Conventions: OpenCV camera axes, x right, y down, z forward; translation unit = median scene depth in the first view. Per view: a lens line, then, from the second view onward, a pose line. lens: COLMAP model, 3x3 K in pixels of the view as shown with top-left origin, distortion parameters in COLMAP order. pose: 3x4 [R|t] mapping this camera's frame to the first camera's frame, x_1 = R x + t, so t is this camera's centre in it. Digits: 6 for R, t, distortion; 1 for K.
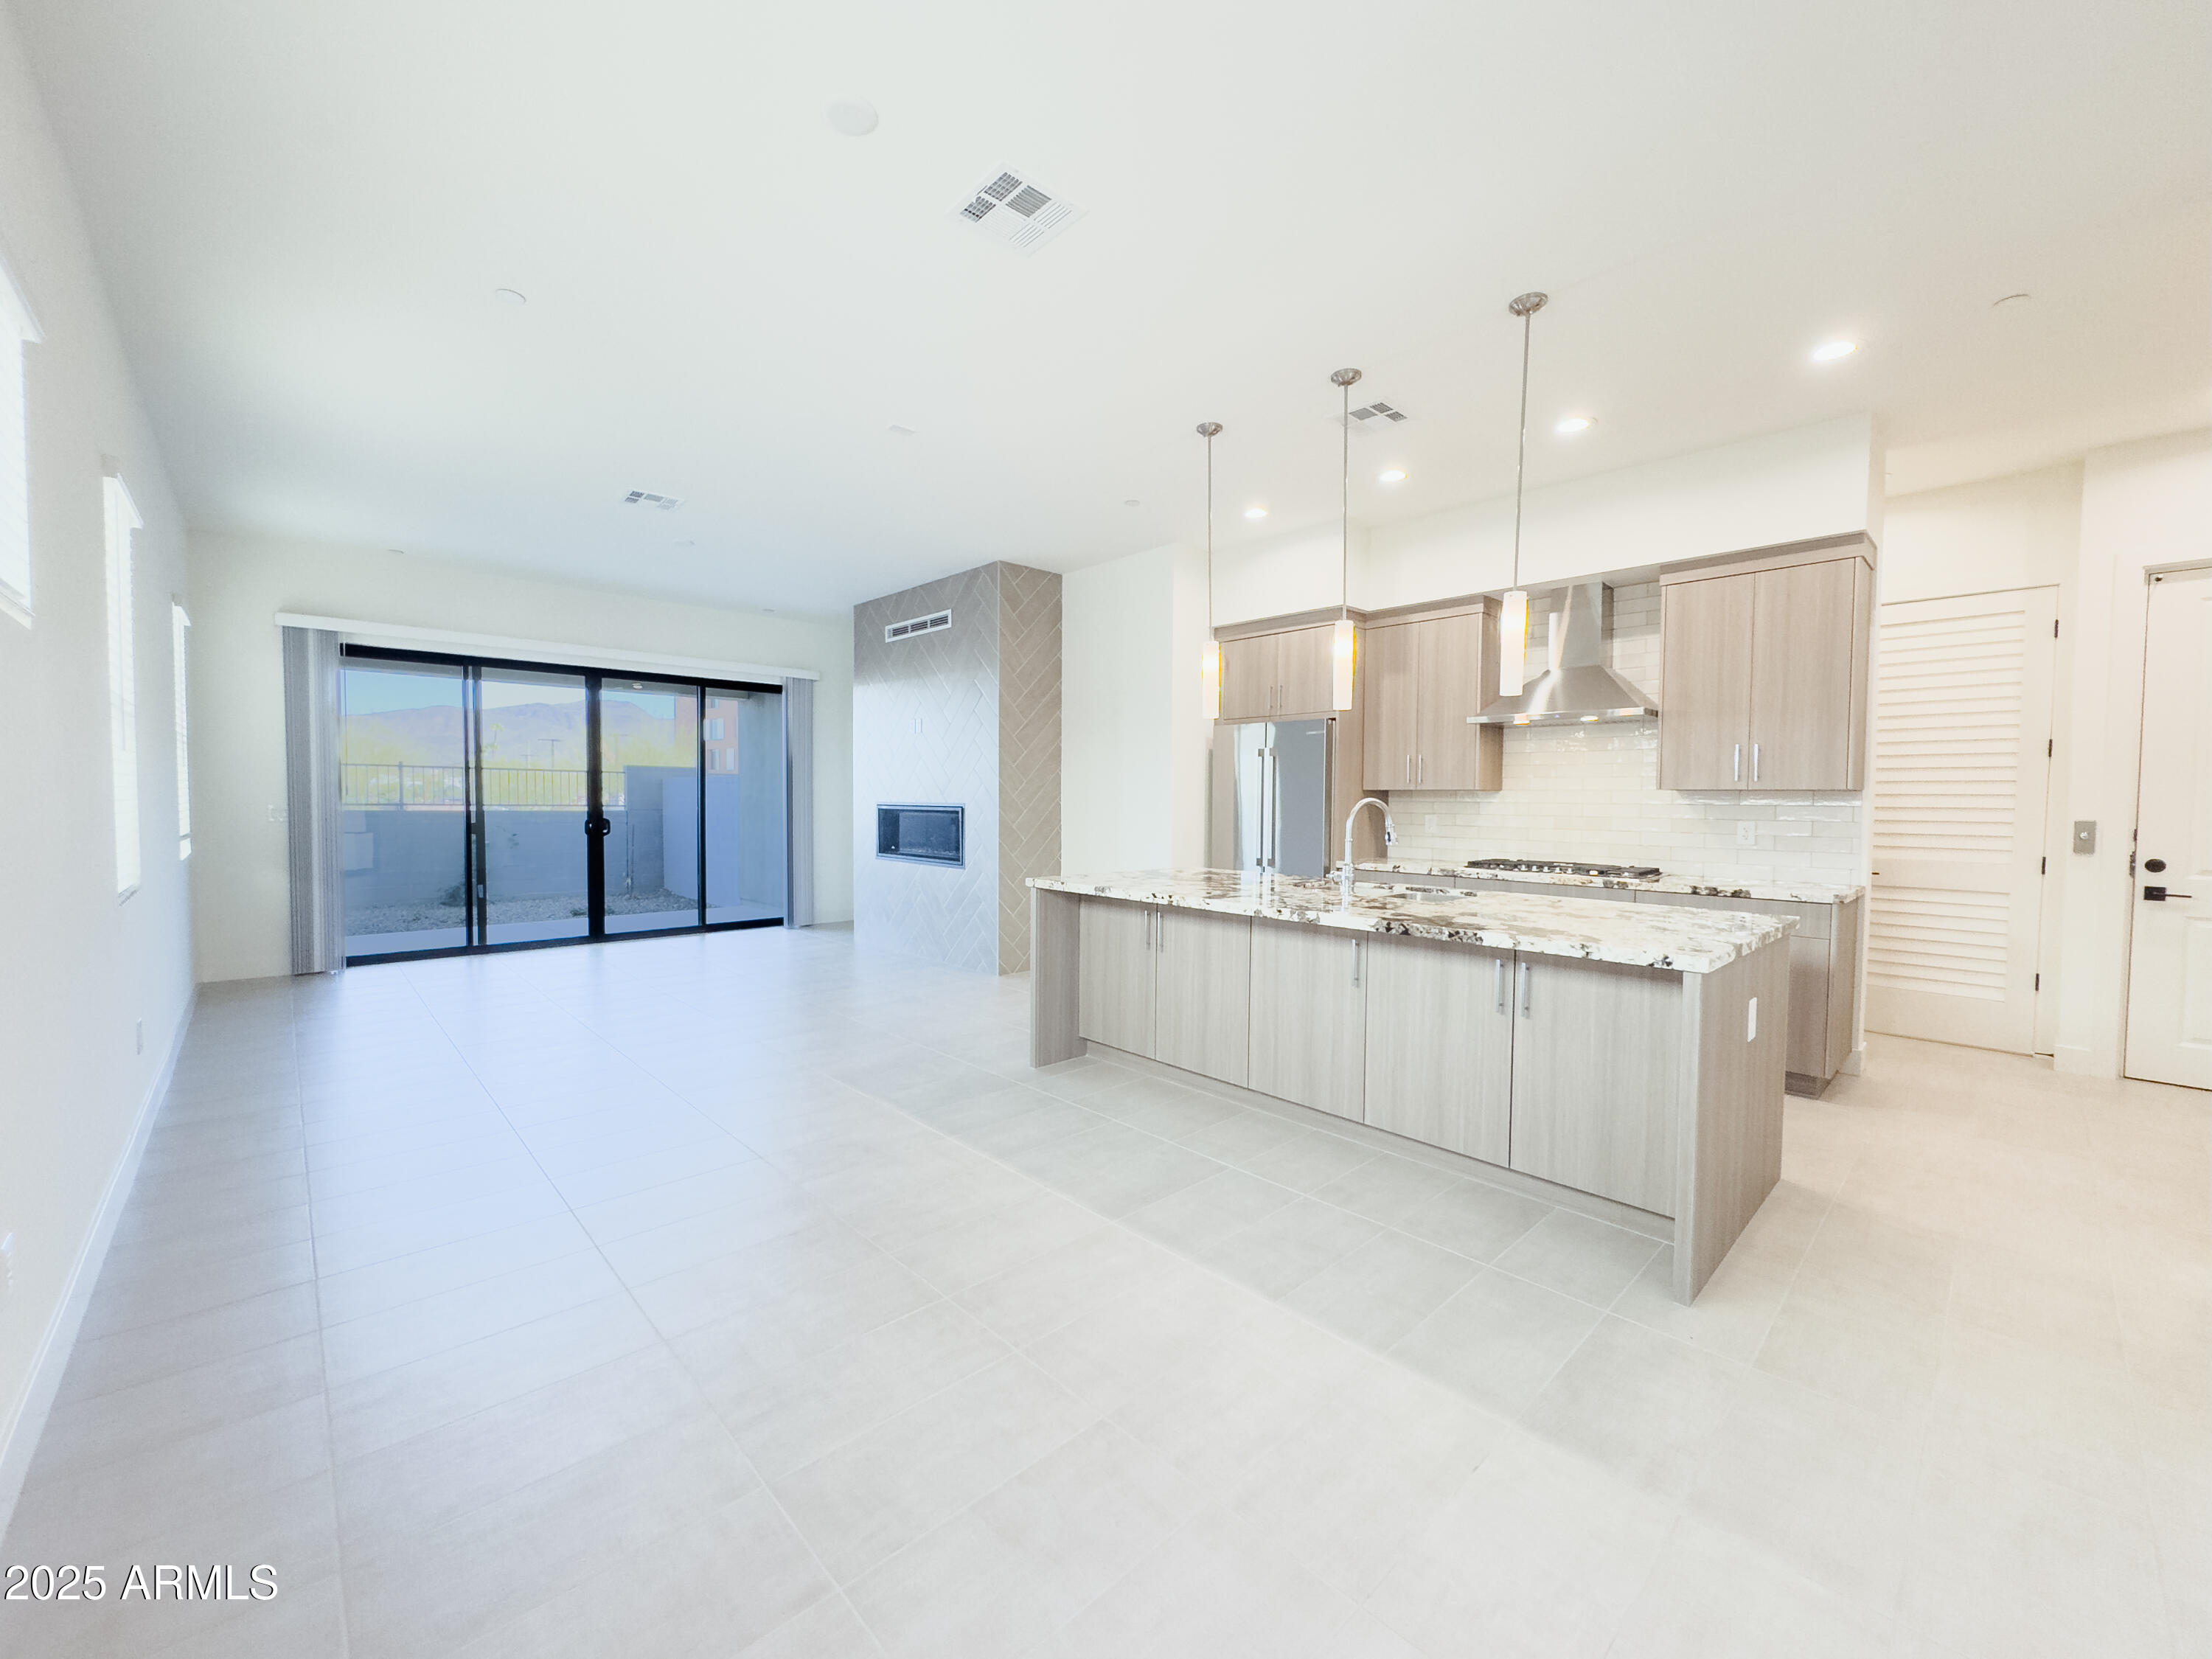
lens RADIAL K [[889.1, 0, 1106.0], [0, 889.1, 829.5], [0, 0, 1]] dist [0.000126, 0.000196]
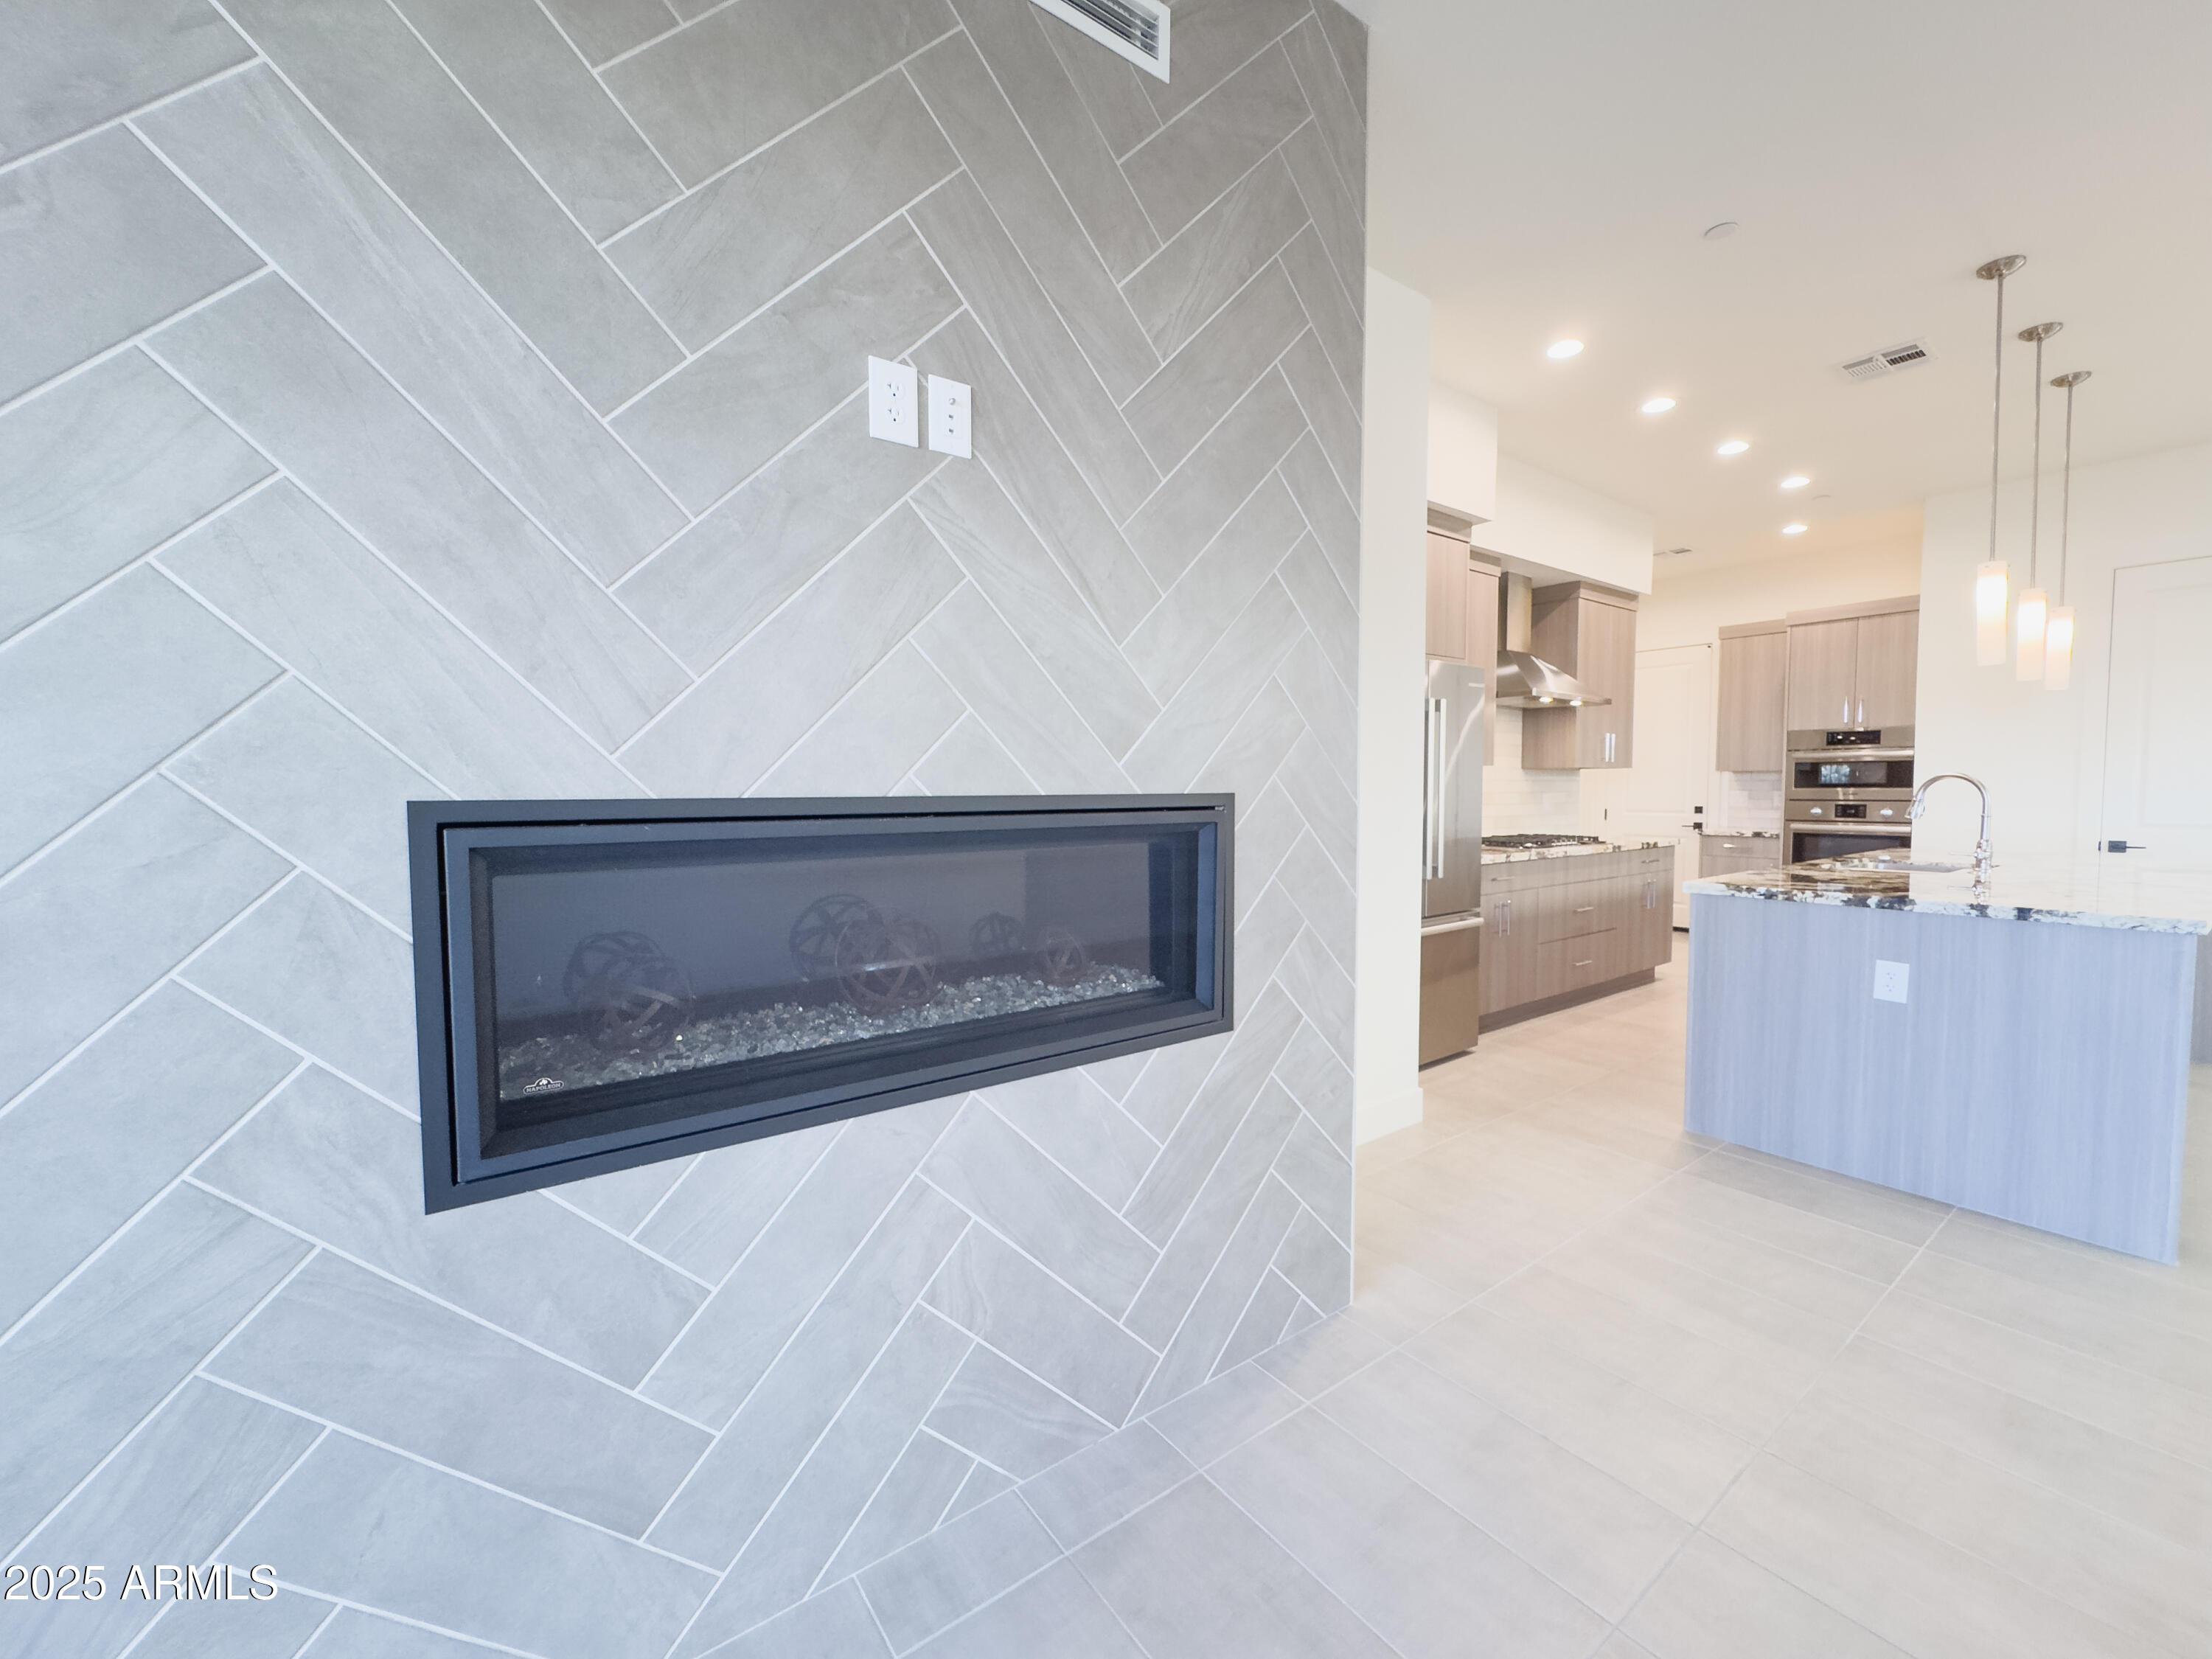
lens RADIAL K [[889.1, 0, 1106.0], [0, 889.1, 829.5], [0, 0, 1]] dist [0.000126, 0.000196]
pose [[0.116995, -0.060051, 0.991315, -0.515506], [0.037873, 0.997714, 0.055969, -0.041788], [-0.992410, 0.030996, 0.119002, 1.182367]]
